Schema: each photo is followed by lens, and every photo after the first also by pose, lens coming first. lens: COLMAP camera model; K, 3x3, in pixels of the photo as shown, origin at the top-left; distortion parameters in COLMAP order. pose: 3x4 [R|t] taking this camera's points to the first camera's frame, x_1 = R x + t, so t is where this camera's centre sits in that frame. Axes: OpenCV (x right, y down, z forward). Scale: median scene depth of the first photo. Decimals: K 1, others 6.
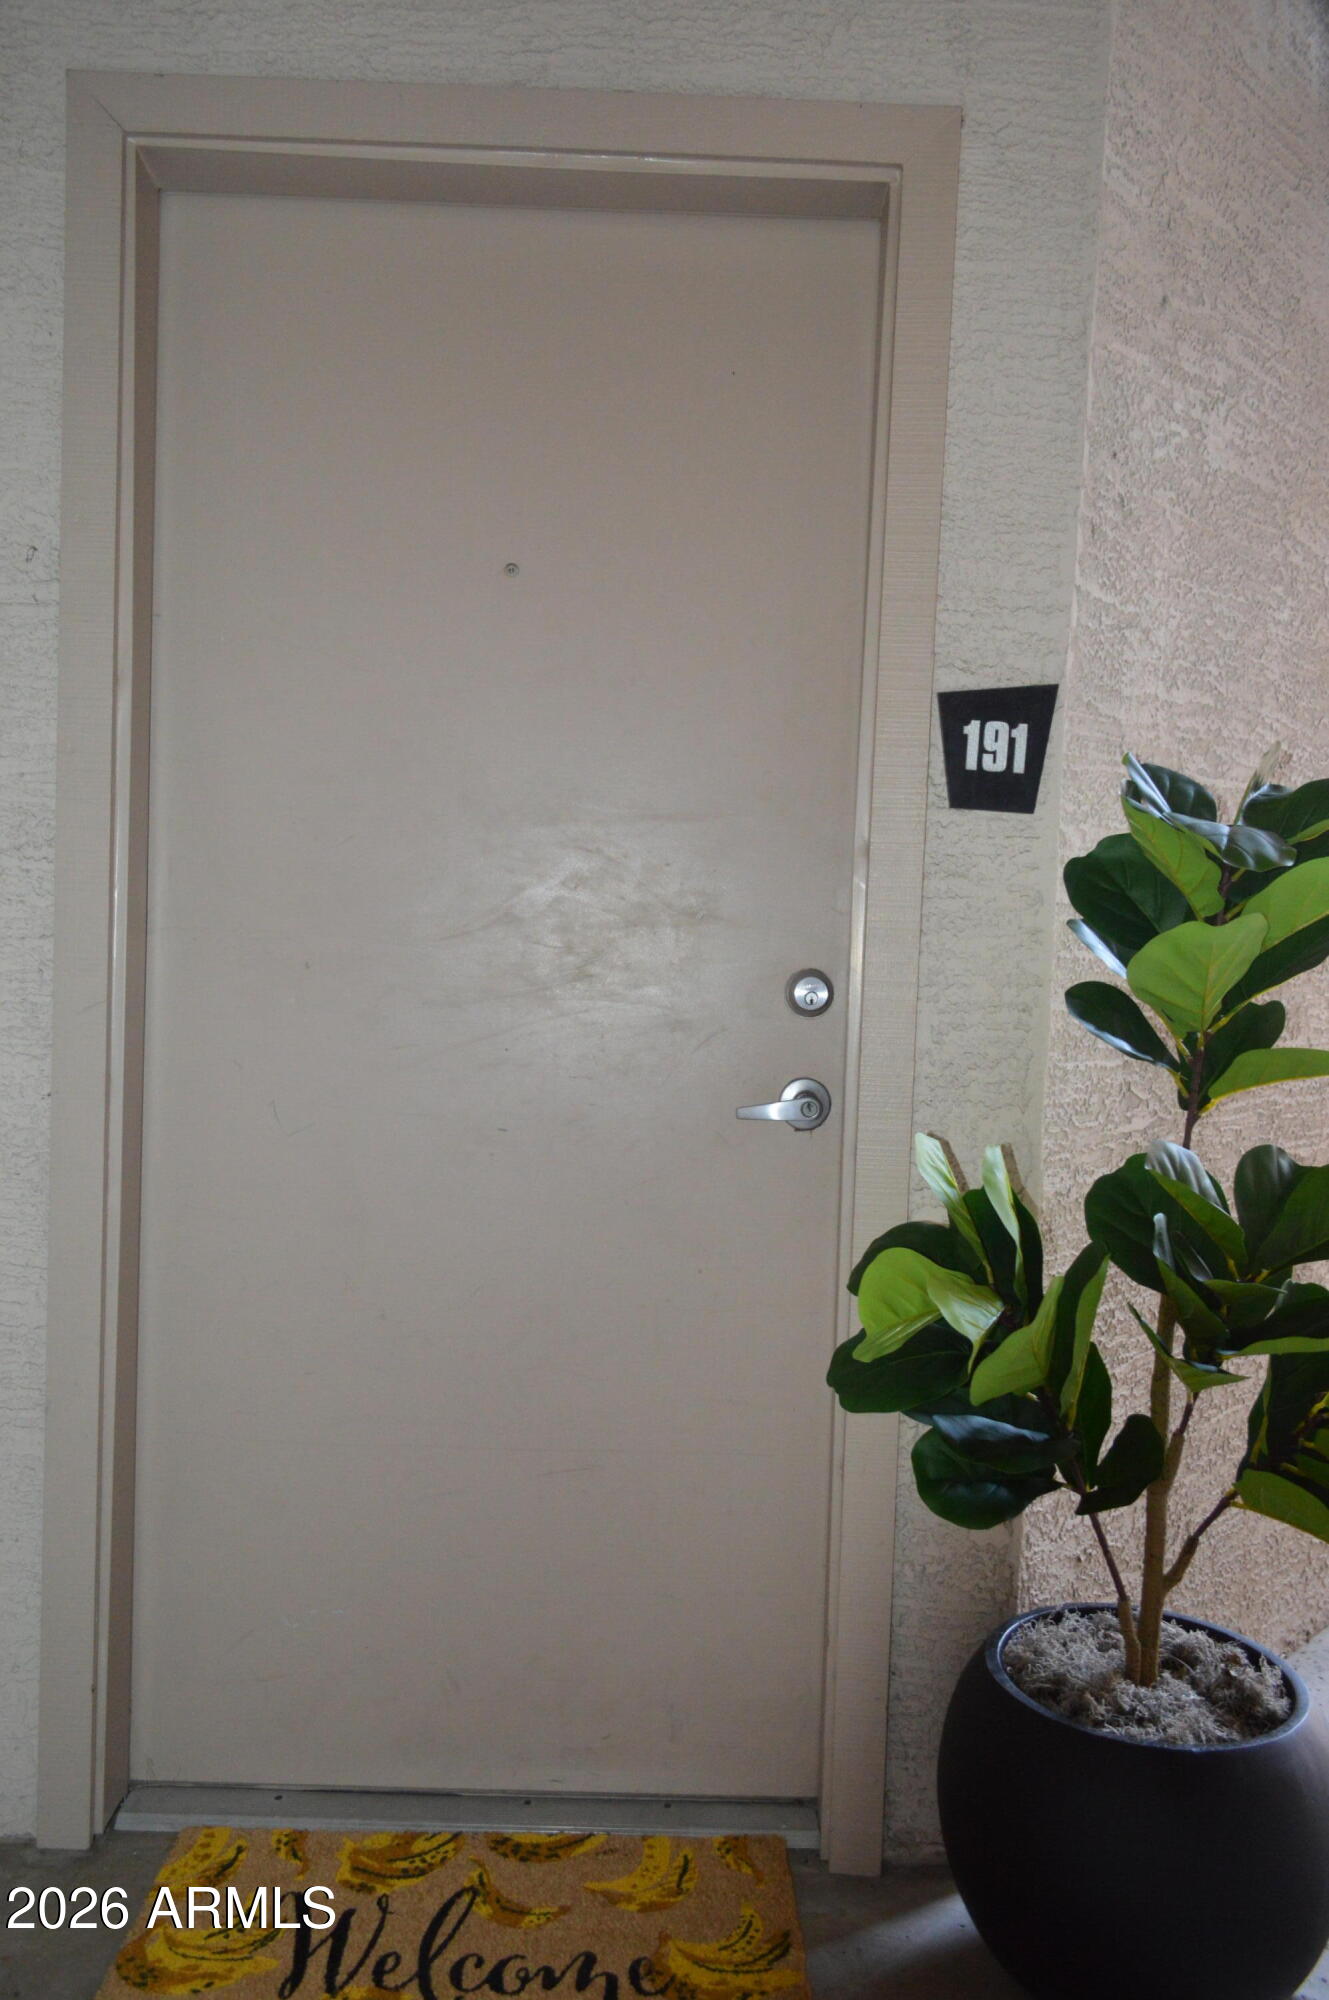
lens RADIAL K [[1582.9, 0, 658.4], [0, 1582.9, 1011.1], [0, 0, 1]] dist [-0.015913, 0.010133]
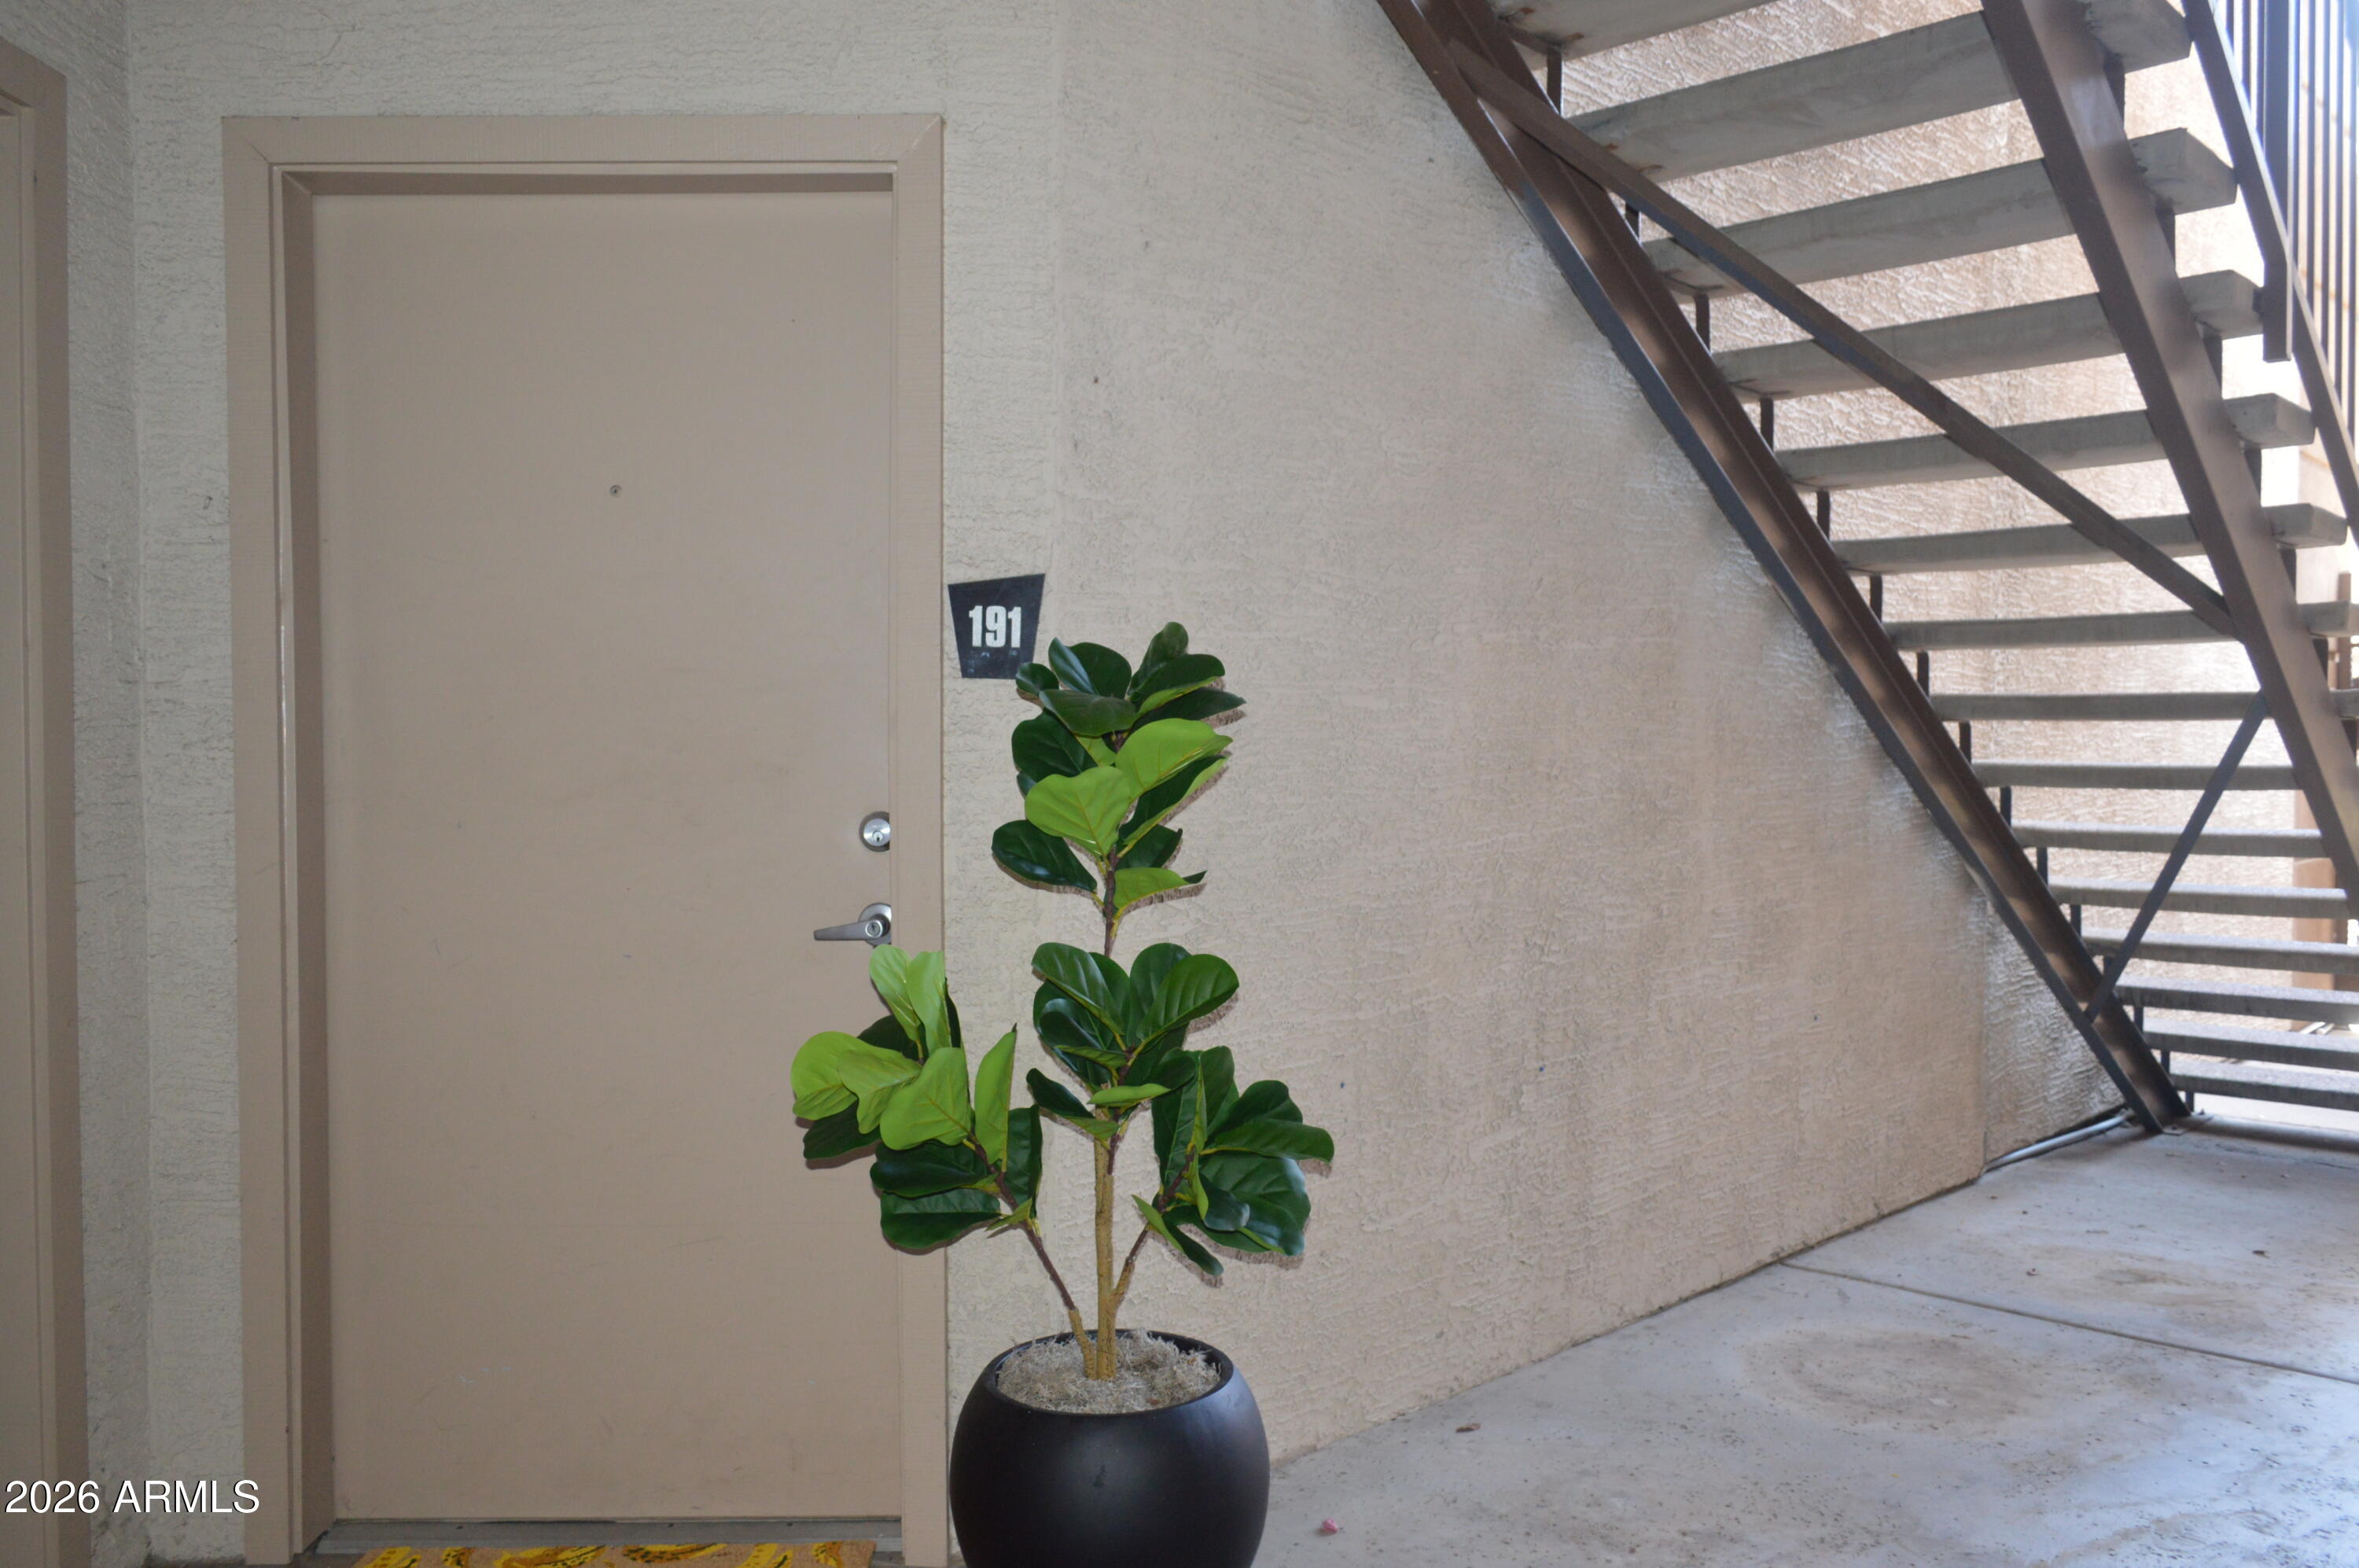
lens RADIAL K [[1867.1, 0, 1187.7], [0, 1867.1, 774.0], [0, 0, 1]] dist [-0.015913, 0.010133]
pose [[0.999207, -0.039103, -0.007462, 0.367774], [0.038922, 0.998977, -0.023013, -0.014350], [0.008354, 0.022704, 0.999707, -0.439149]]
